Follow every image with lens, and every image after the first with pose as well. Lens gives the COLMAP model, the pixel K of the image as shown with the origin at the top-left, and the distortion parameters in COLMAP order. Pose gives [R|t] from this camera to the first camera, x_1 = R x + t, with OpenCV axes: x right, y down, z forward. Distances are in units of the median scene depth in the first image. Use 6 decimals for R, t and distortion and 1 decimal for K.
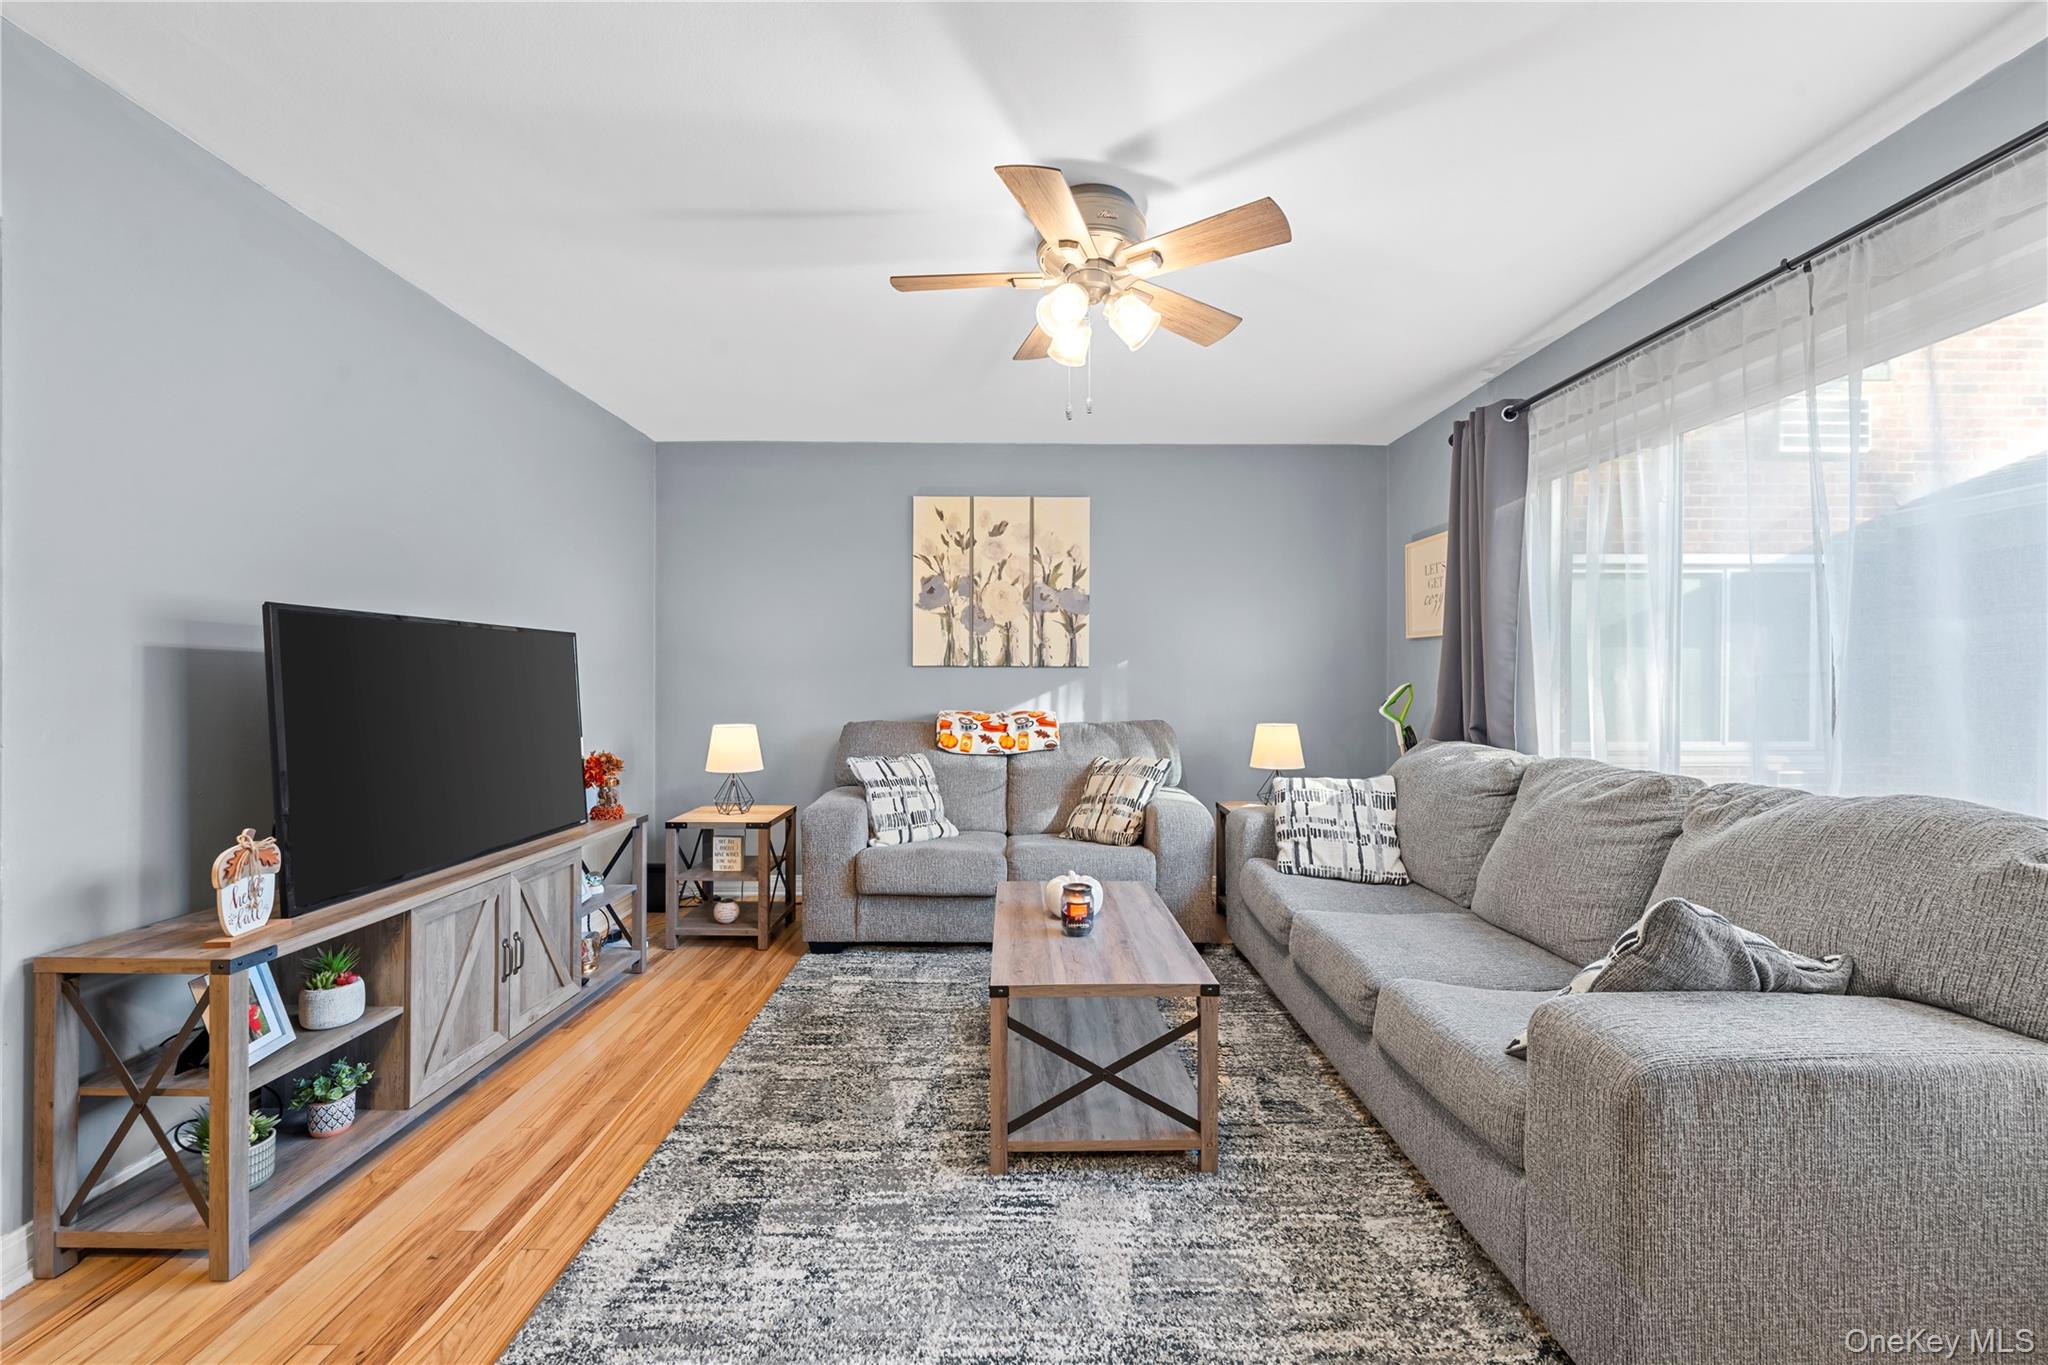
lens RADIAL K [[844.0, 0, 1025.5], [0, 844.0, 673.1], [0, 0, 1]] dist [0.000386, 0.000024]
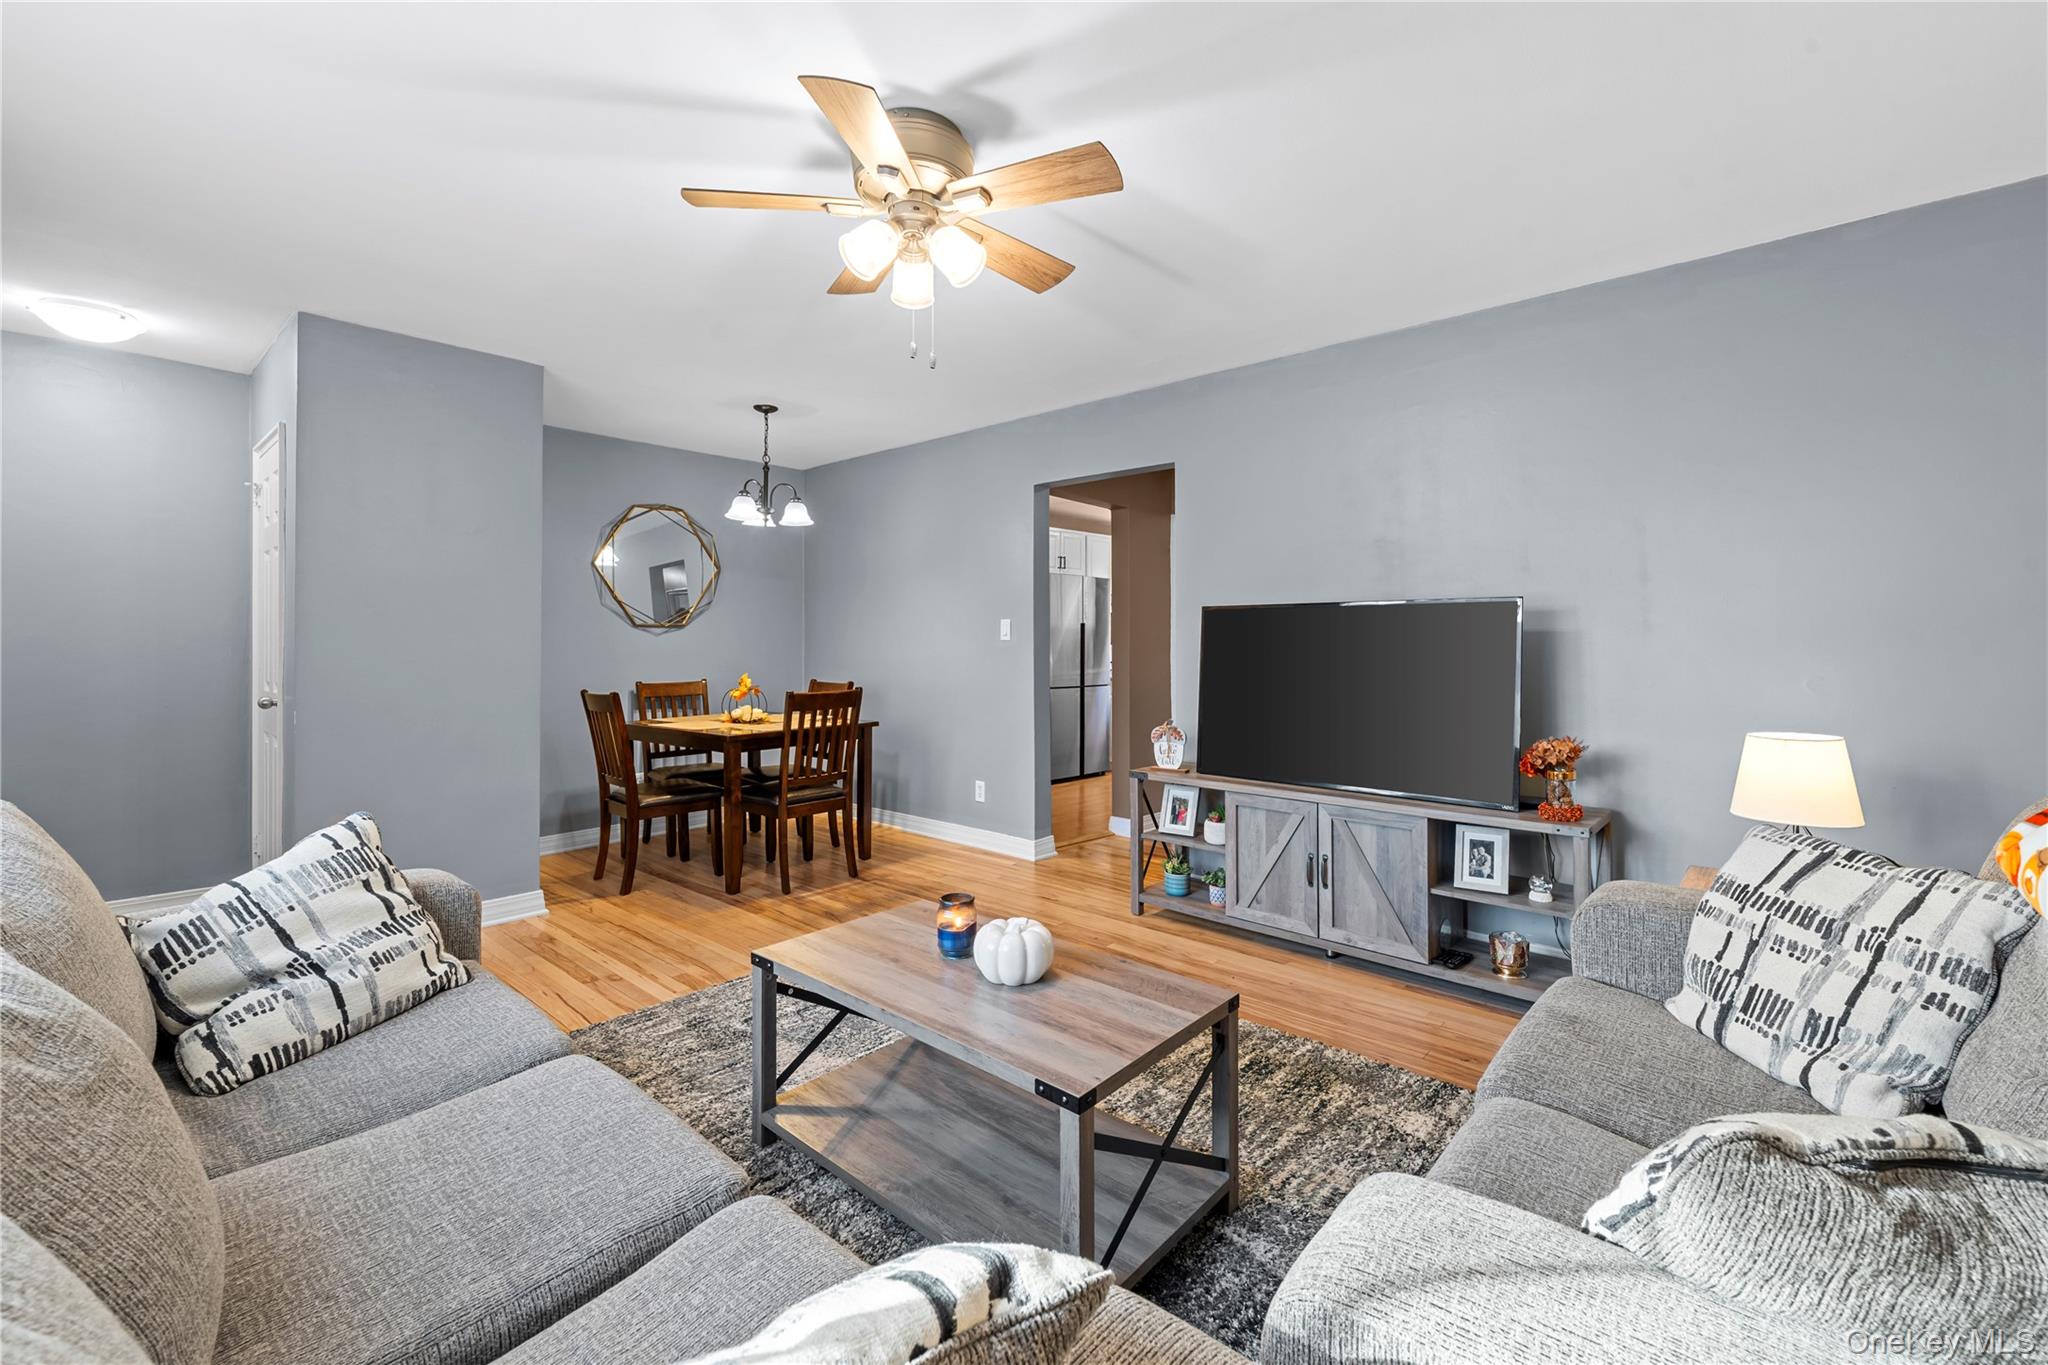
lens RADIAL K [[844.0, 0, 1030.5], [0, 844.0, 664.9], [0, 0, 1]] dist [0.000386, 0.000024]
pose [[-0.677502, 0.013131, -0.735404, 0.578998], [-0.000581, 0.999831, 0.018388, 0.011961], [0.735521, 0.012886, -0.677380, 1.522612]]
